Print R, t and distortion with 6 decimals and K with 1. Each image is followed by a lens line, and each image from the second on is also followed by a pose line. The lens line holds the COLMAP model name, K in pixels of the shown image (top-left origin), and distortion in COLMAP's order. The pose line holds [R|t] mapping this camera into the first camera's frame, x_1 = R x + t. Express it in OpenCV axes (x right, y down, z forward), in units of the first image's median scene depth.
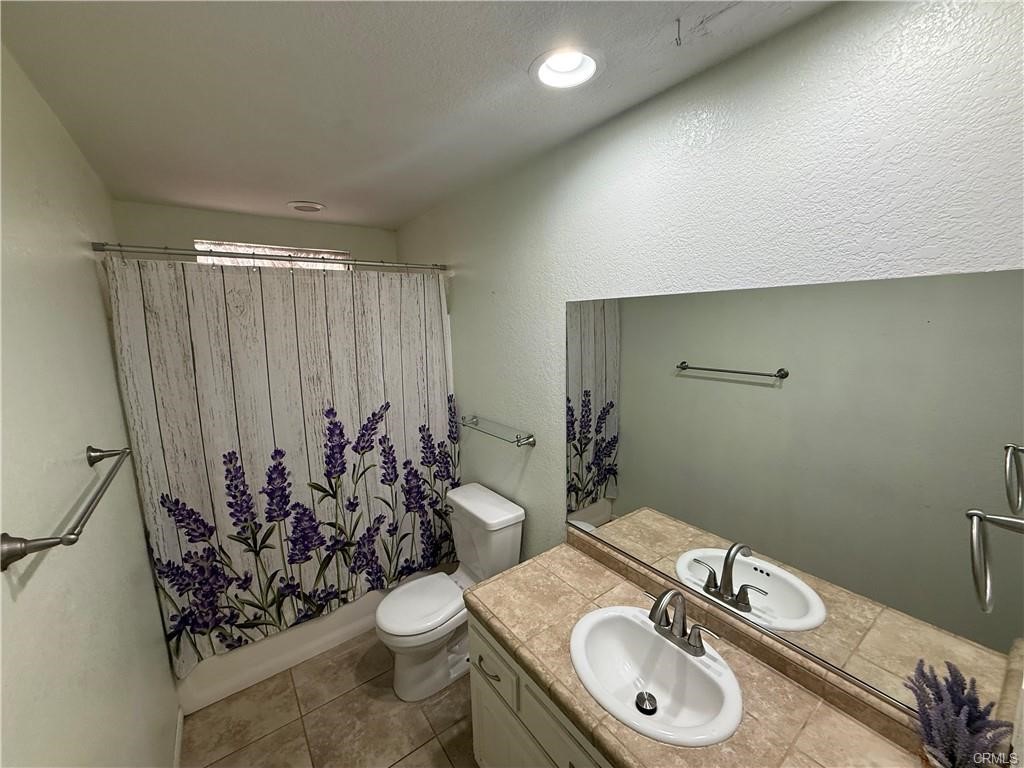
lens RADIAL K [[407.2, 0, 507.9], [0, 407.2, 383.6], [0, 0, 1]] dist [-0.002226, 0.000590]
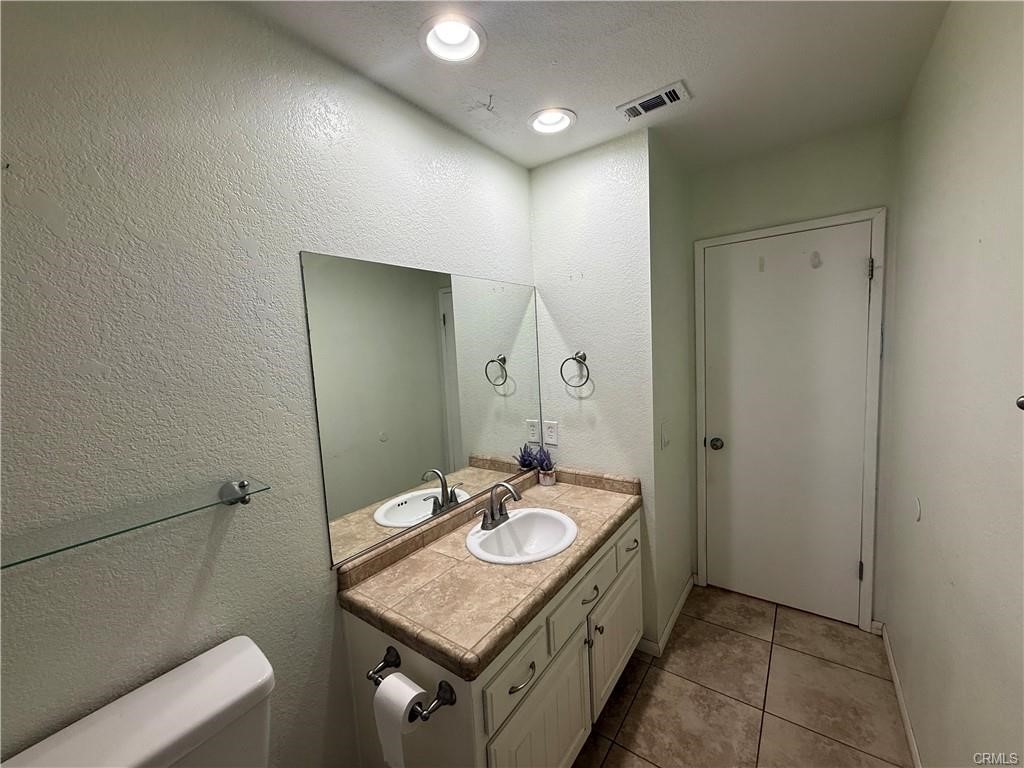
lens RADIAL K [[407.2, 0, 507.9], [0, 407.2, 383.6], [0, 0, 1]] dist [-0.002226, 0.000590]
pose [[-0.301660, -0.044405, 0.952381, -0.566179], [0.208433, 0.971680, 0.111324, 0.017148], [-0.930353, 0.232089, -0.283862, 0.800434]]
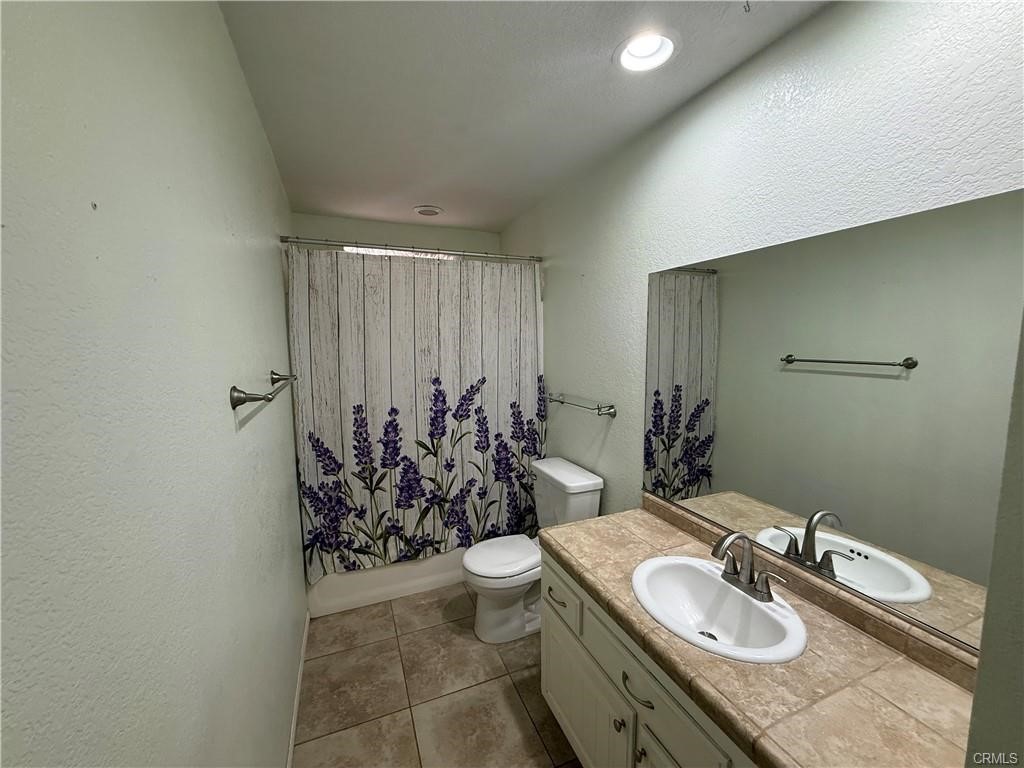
lens RADIAL K [[407.2, 0, 507.9], [0, 407.2, 383.6], [0, 0, 1]] dist [-0.002226, 0.000590]
pose [[0.970037, 0.041765, -0.239341, 0.045401], [-0.053358, 0.997685, -0.042162, 0.129636], [0.237026, 0.053670, 0.970020, -0.087387]]
